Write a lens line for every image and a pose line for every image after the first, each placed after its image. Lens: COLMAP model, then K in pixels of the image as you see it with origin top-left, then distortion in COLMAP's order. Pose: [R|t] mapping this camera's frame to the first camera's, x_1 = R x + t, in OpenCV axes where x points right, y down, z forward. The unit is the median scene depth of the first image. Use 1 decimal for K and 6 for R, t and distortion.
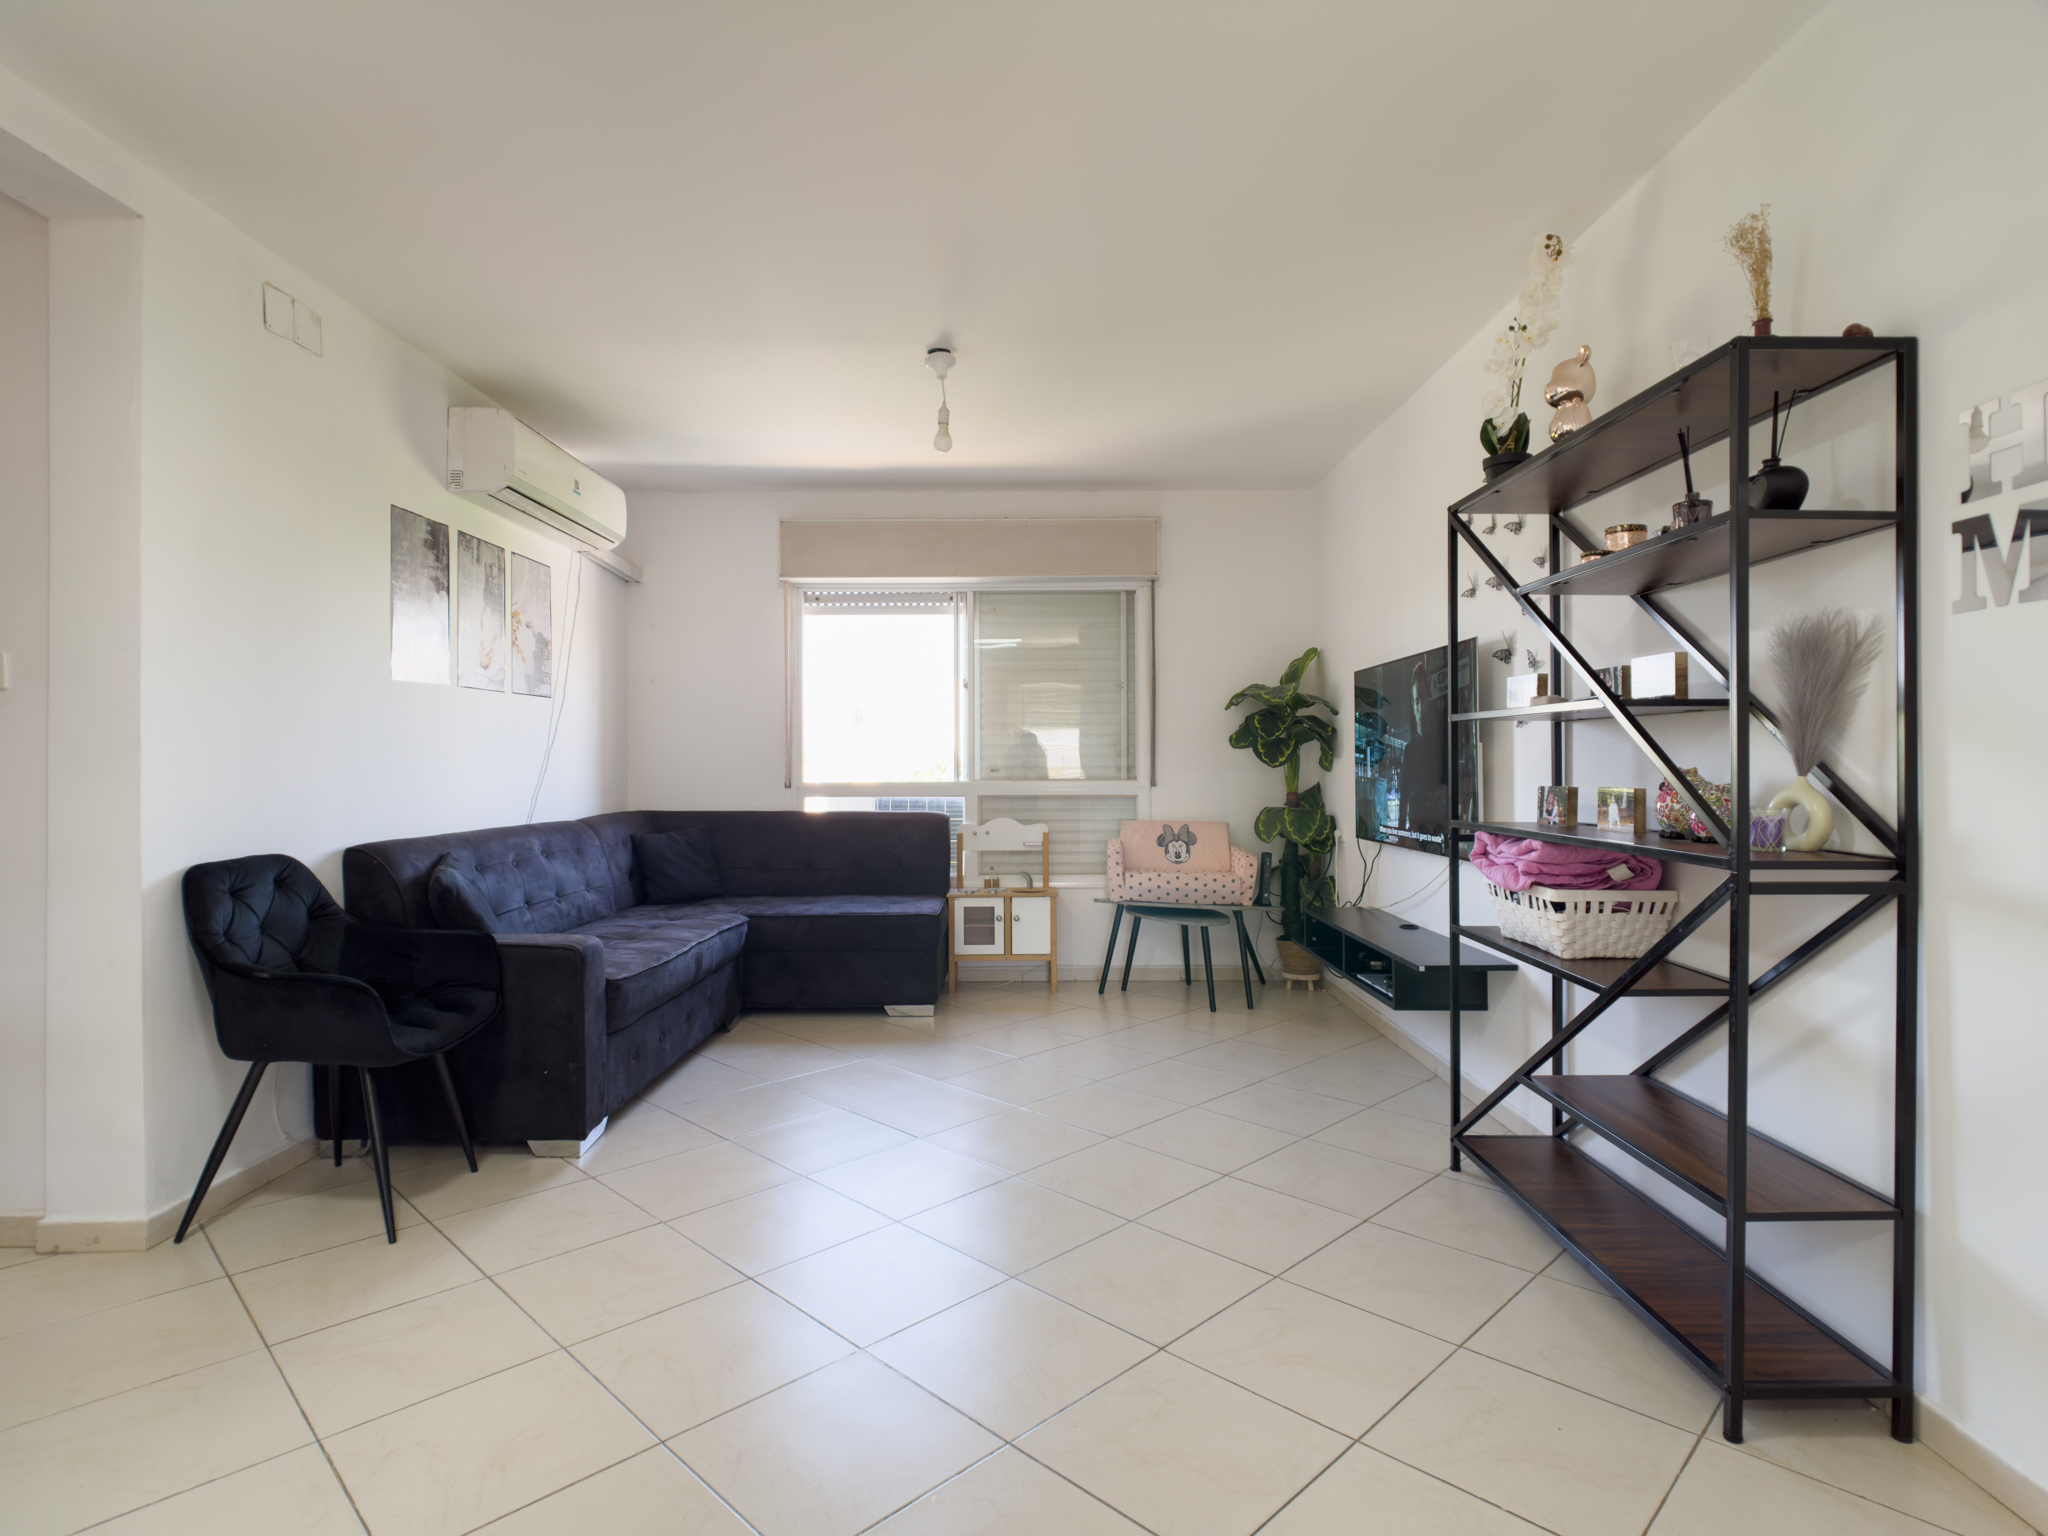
lens RADIAL K [[1072.9, 0, 1024.0], [0, 1072.9, 768.0], [0, 0, 1]] dist [0.043080, -0.040266]
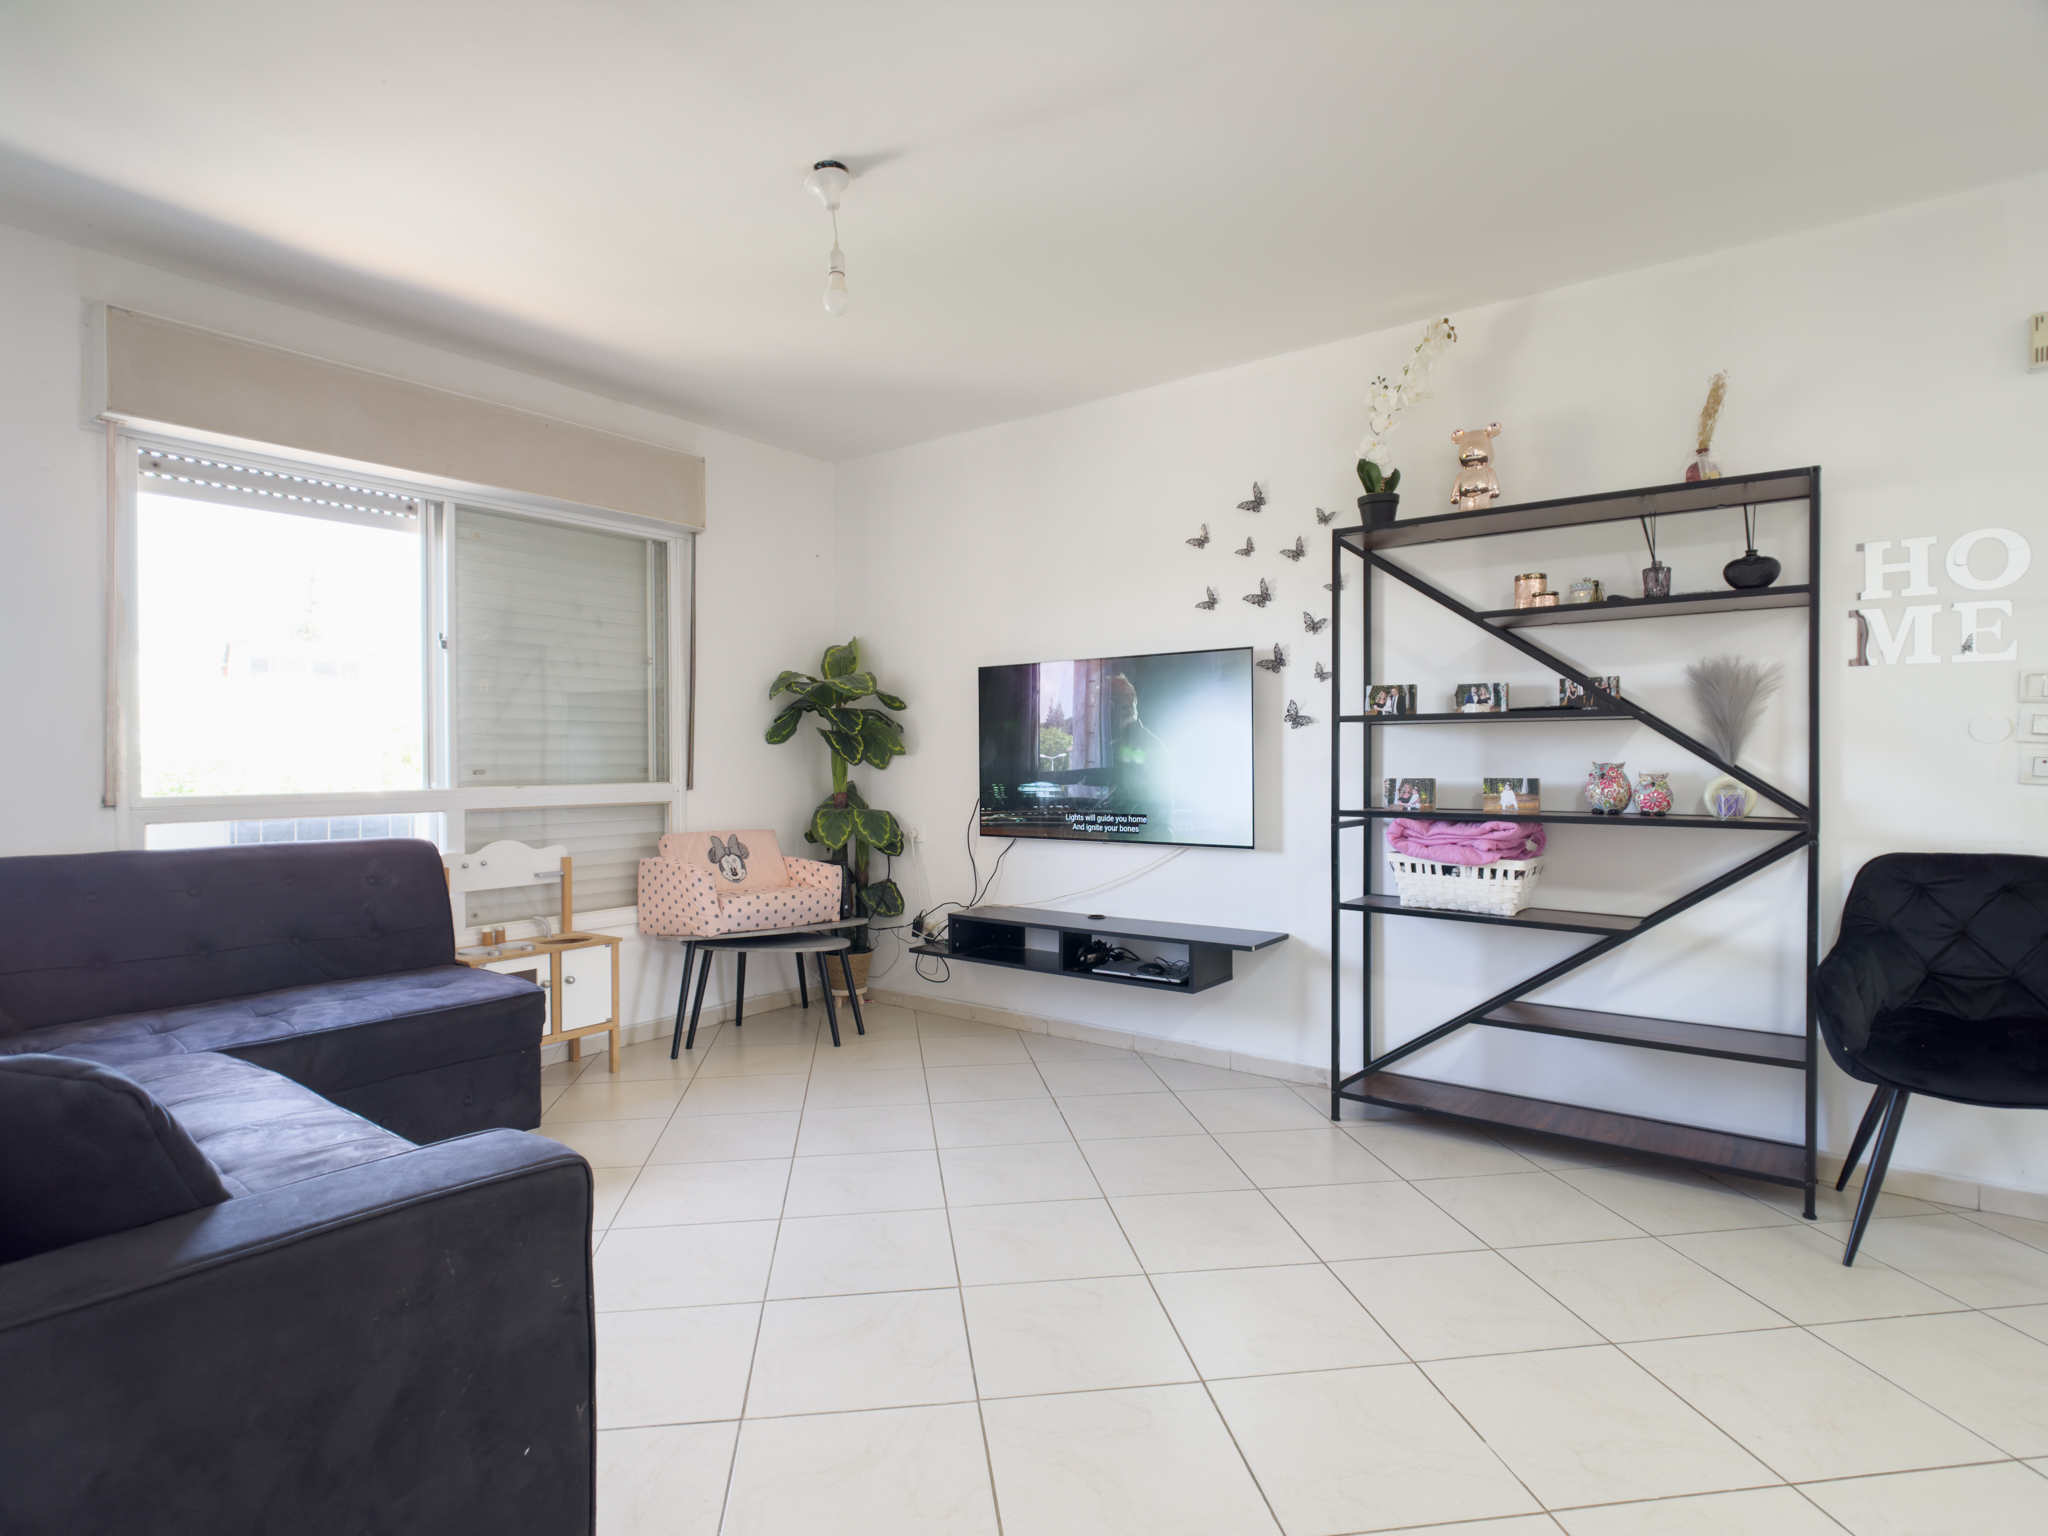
lens RADIAL K [[1072.9, 0, 1024.0], [0, 1072.9, 768.0], [0, 0, 1]] dist [0.043080, -0.040266]
pose [[0.603642, -0.007451, 0.797221, -0.377784], [0.006014, 0.999970, 0.004792, -0.001545], [-0.797233, 0.001902, 0.603669, 0.317148]]
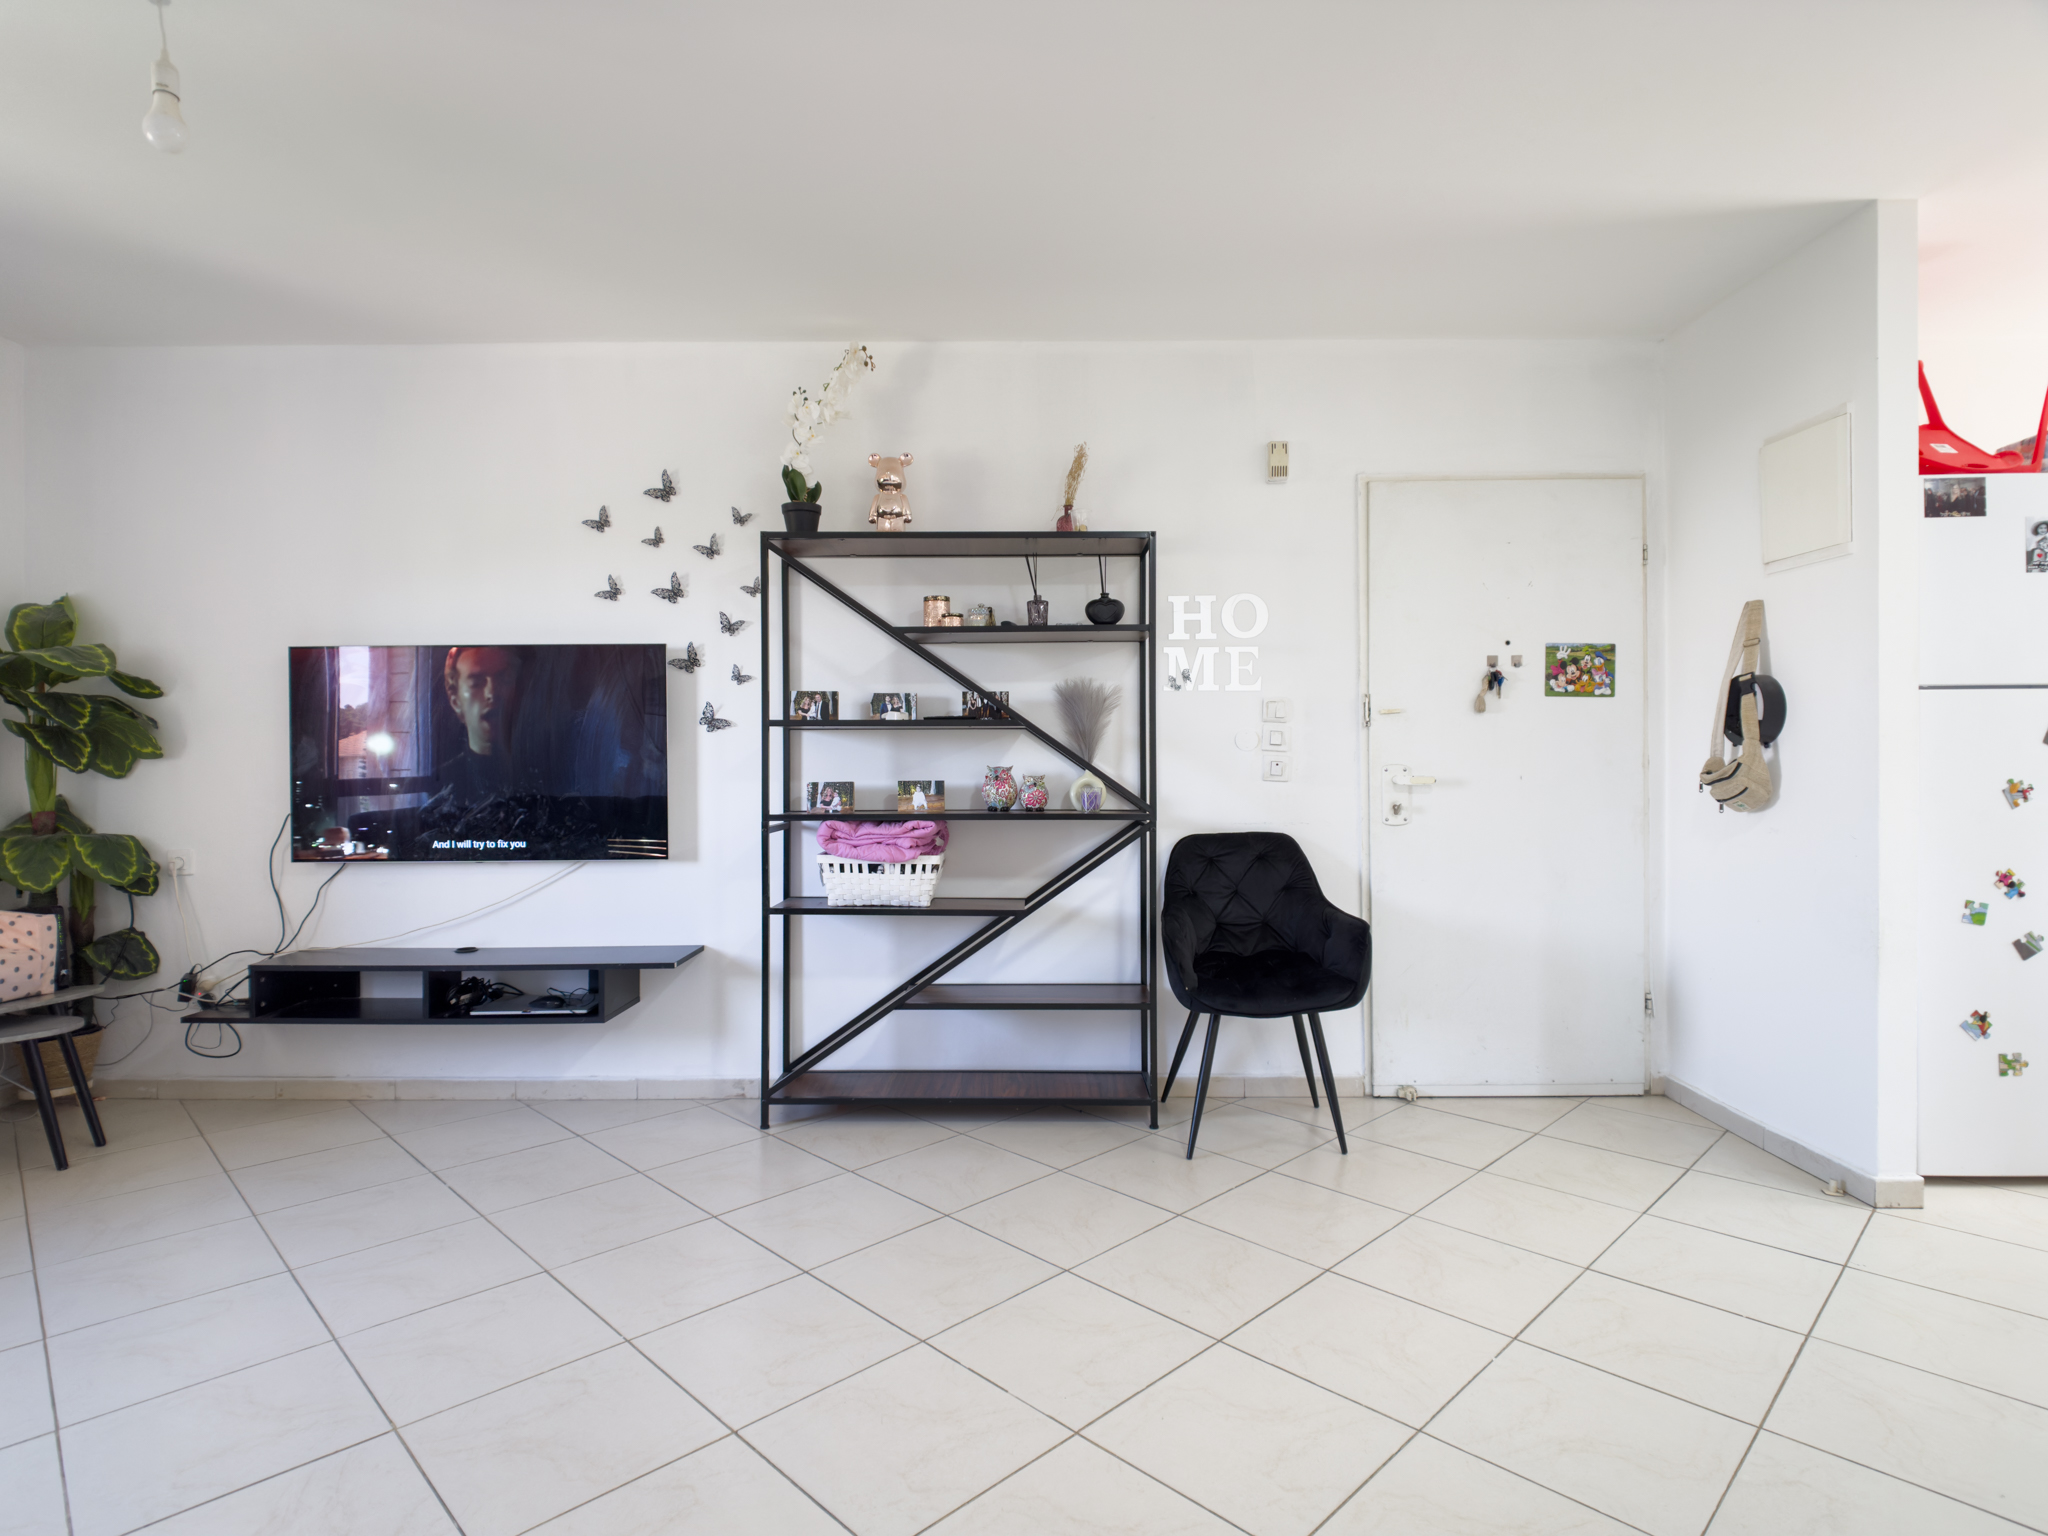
lens RADIAL K [[1072.9, 0, 1024.0], [0, 1072.9, 768.0], [0, 0, 1]] dist [0.043080, -0.040266]
pose [[0.012617, -0.004041, 0.999912, -0.387077], [0.008325, 0.999958, 0.003936, -0.001152], [-0.999886, 0.008275, 0.012650, 0.392009]]
